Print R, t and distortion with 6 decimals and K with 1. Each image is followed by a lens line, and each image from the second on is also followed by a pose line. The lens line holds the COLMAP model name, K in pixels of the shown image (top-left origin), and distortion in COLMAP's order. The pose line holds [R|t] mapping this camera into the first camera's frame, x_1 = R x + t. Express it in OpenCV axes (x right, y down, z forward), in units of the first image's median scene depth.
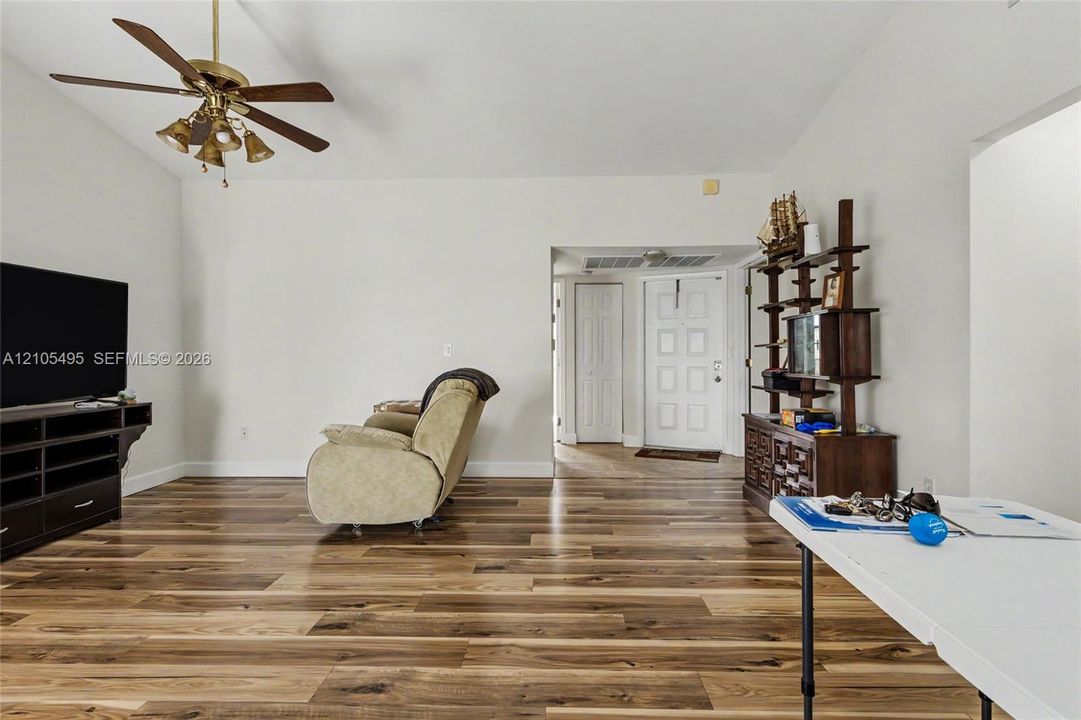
lens RADIAL K [[494.1, 0, 544.5], [0, 494.1, 357.7], [0, 0, 1]] dist [-0.000310, -0.001784]
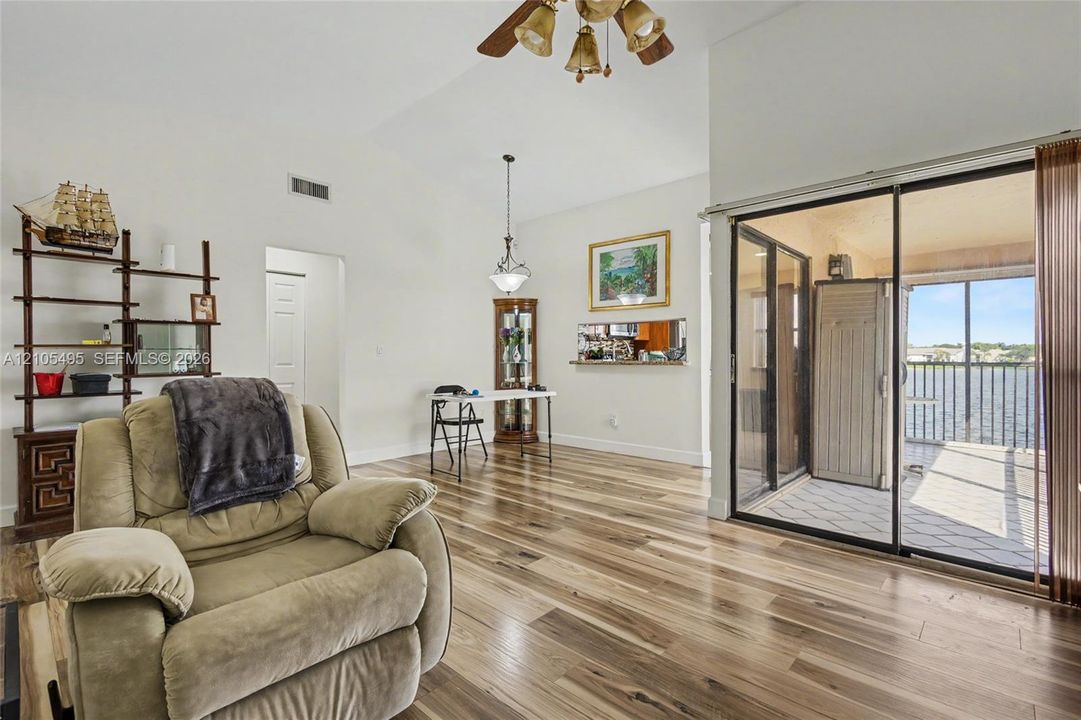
lens RADIAL K [[494.1, 0, 544.5], [0, 494.1, 357.7], [0, 0, 1]] dist [-0.000310, -0.001784]
pose [[-0.756282, 0.001908, 0.654242, -1.258504], [0.006263, 0.999971, 0.004324, -0.001340], [-0.654215, 0.007368, -0.756272, 1.857686]]
